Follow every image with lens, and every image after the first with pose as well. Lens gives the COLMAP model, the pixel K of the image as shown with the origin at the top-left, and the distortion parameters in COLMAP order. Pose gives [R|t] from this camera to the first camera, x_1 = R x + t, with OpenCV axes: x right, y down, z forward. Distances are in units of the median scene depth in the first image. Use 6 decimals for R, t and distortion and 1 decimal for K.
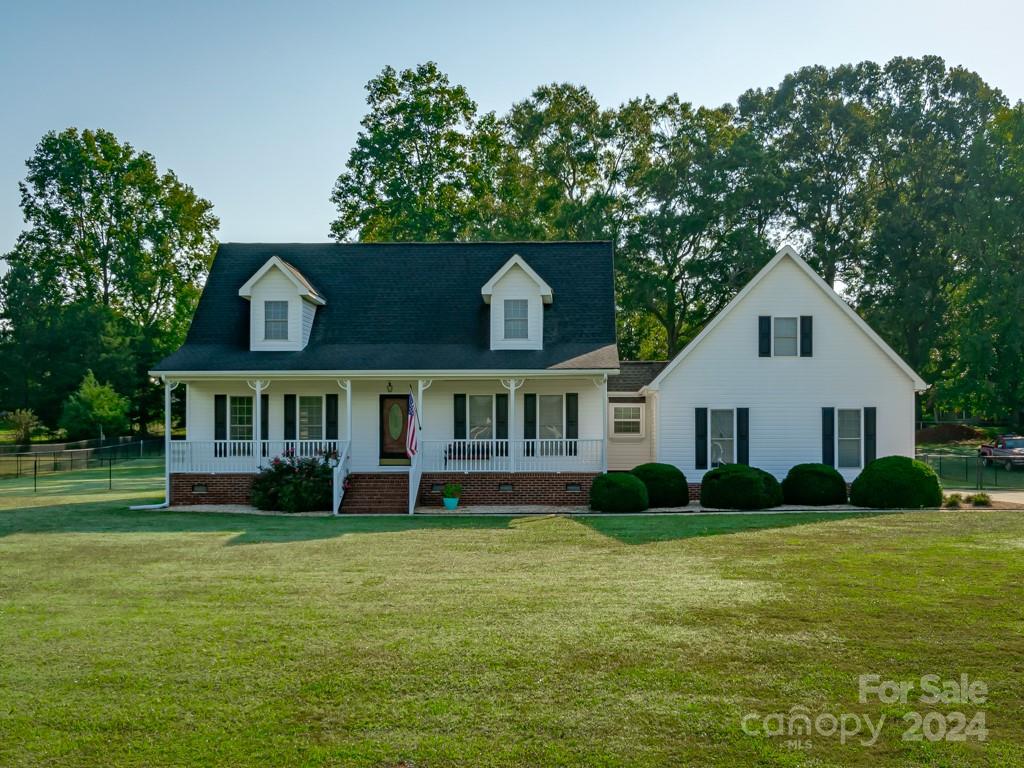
lens RADIAL K [[1174.4, 0, 512.0], [0, 1174.4, 384.0], [0, 0, 1]] dist [-0.010004, -0.015824]
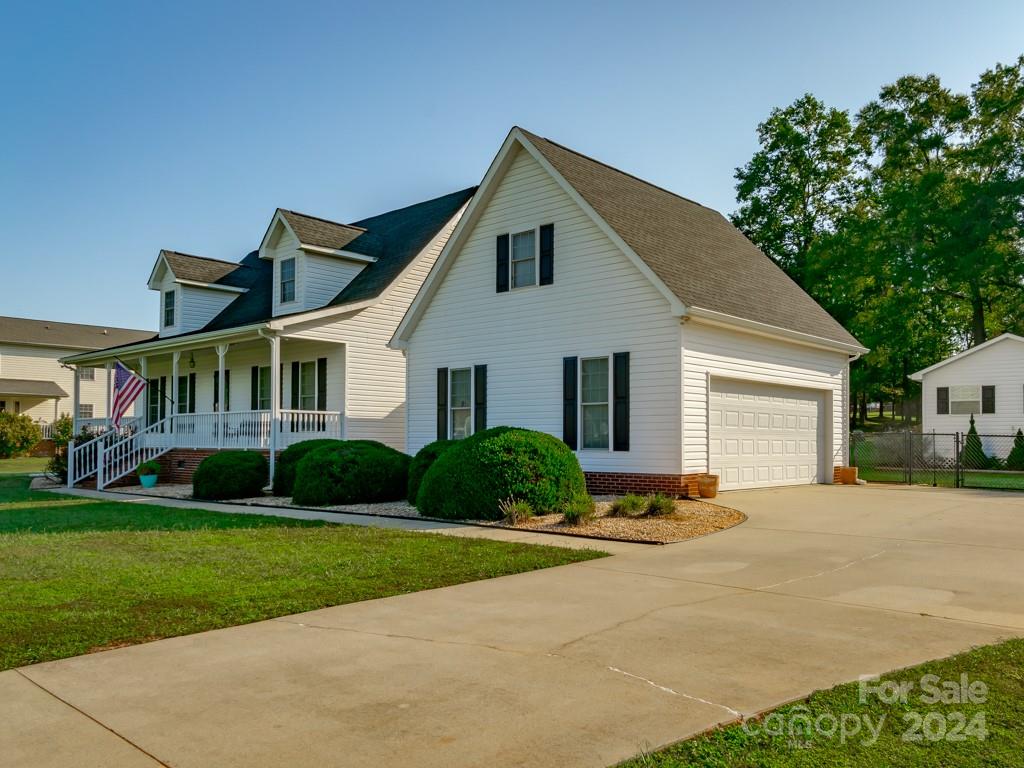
lens RADIAL K [[793.4, 0, 574.4], [0, 793.4, 385.0], [0, 0, 1]] dist [0.000431, -0.002114]
pose [[0.779797, -0.040975, -0.624690, 0.549017], [0.030939, 0.999159, -0.026918, 0.047751], [0.625267, 0.001663, 0.780409, 0.652373]]
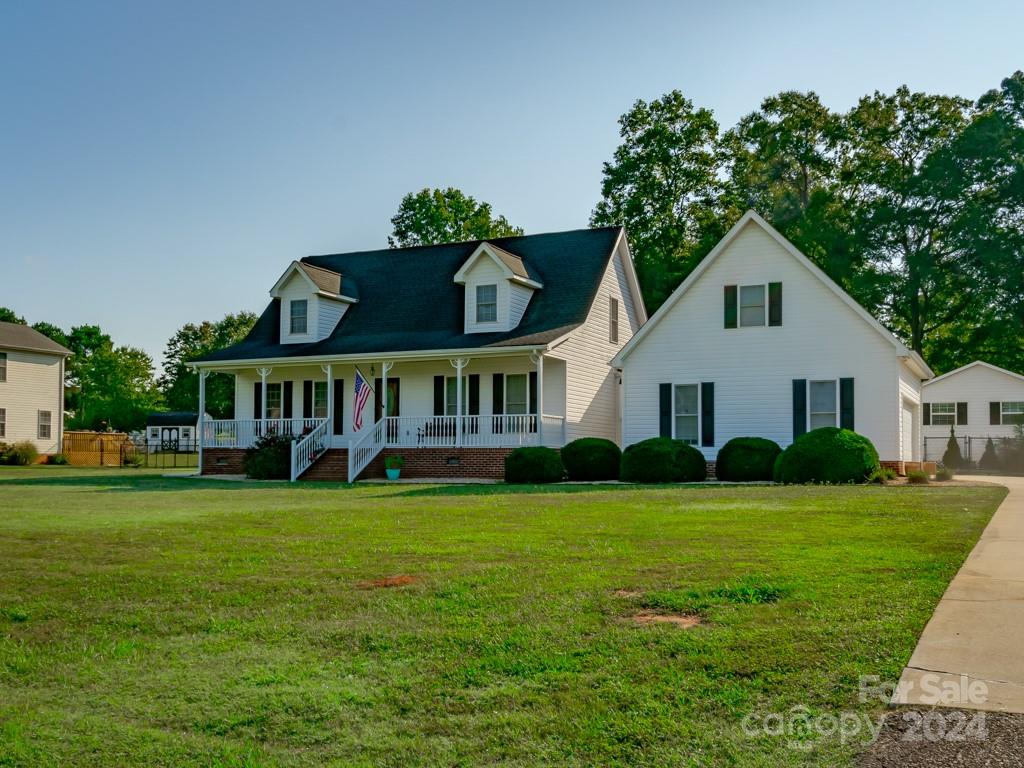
lens RADIAL K [[1020.1, 0, 469.8], [0, 1020.1, 401.3], [0, 0, 1]] dist [-0.009331, -0.001587]
pose [[0.906620, -0.018368, -0.421549, 0.371685], [0.017483, 0.999829, -0.005964, 0.037488], [0.421586, -0.001963, 0.906786, 0.161323]]
